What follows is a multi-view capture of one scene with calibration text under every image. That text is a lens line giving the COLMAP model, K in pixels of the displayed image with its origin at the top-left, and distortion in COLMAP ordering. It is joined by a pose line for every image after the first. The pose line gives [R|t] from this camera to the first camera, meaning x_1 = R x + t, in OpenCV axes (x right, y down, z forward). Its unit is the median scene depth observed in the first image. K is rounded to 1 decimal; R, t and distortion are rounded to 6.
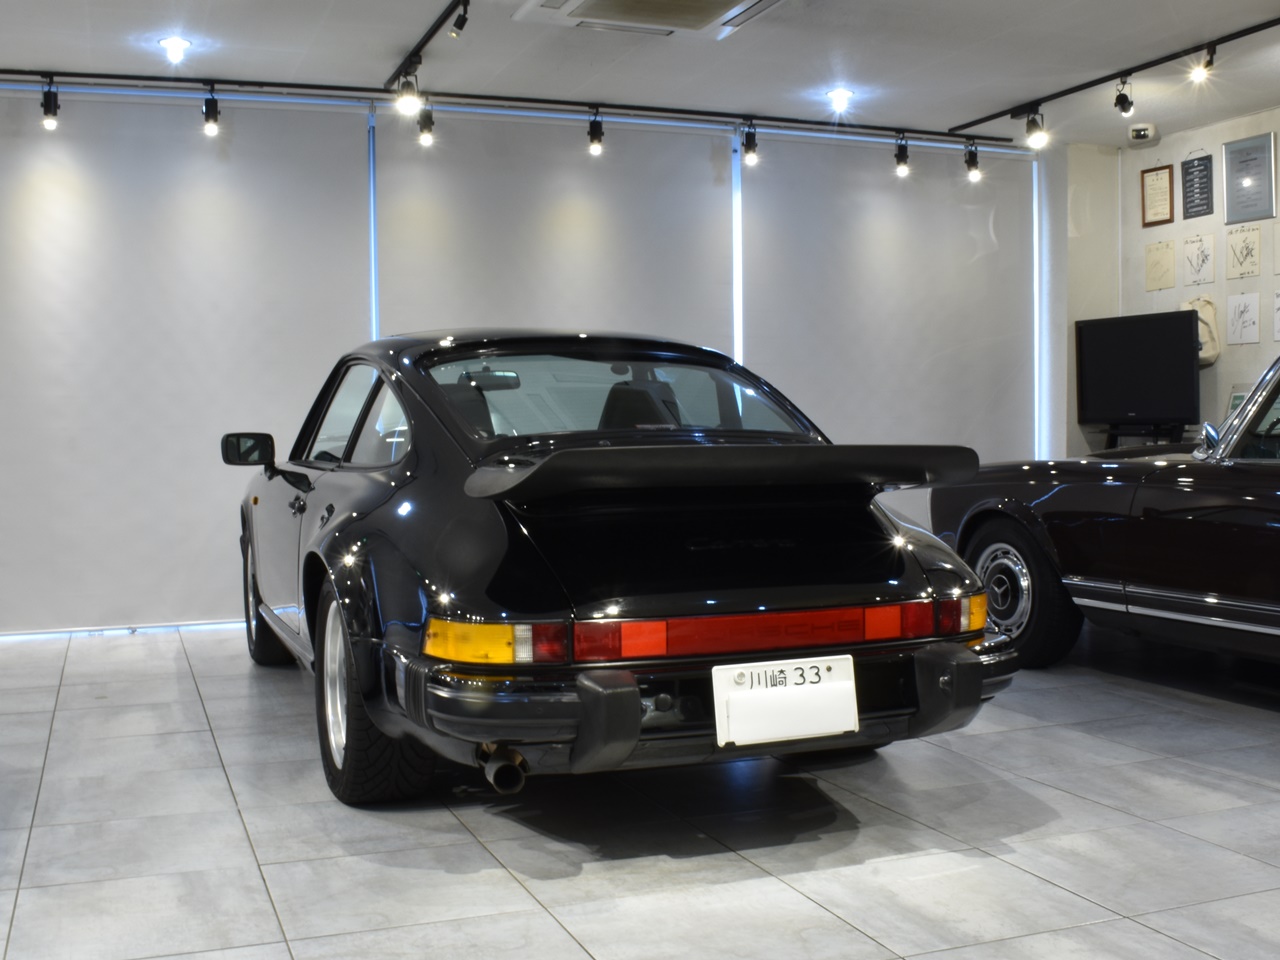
lens RADIAL K [[1313.0, 0, 640.0], [0, 1313.0, 480.0], [0, 0, 1]] dist [-0.131093, 0.047816]
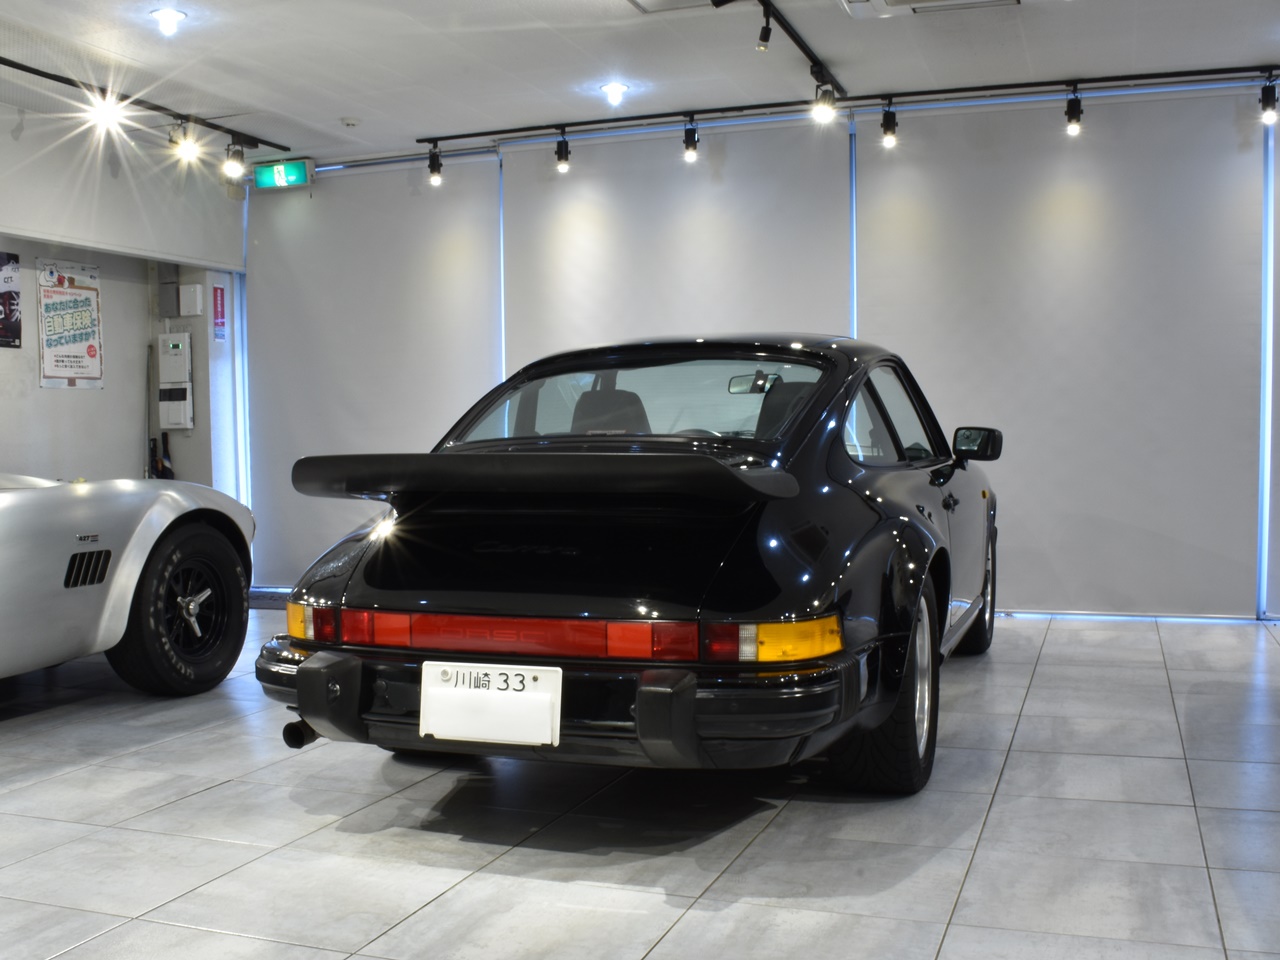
lens RADIAL K [[1290.2, 0, 658.7], [0, 1290.2, 481.7], [0, 0, 1]] dist [-0.158714, 0.122594]
pose [[0.788175, 0.024760, -0.614952, 0.768470], [-0.020084, 0.999693, 0.014510, -0.020028], [0.615123, 0.000914, 0.788431, 0.271584]]
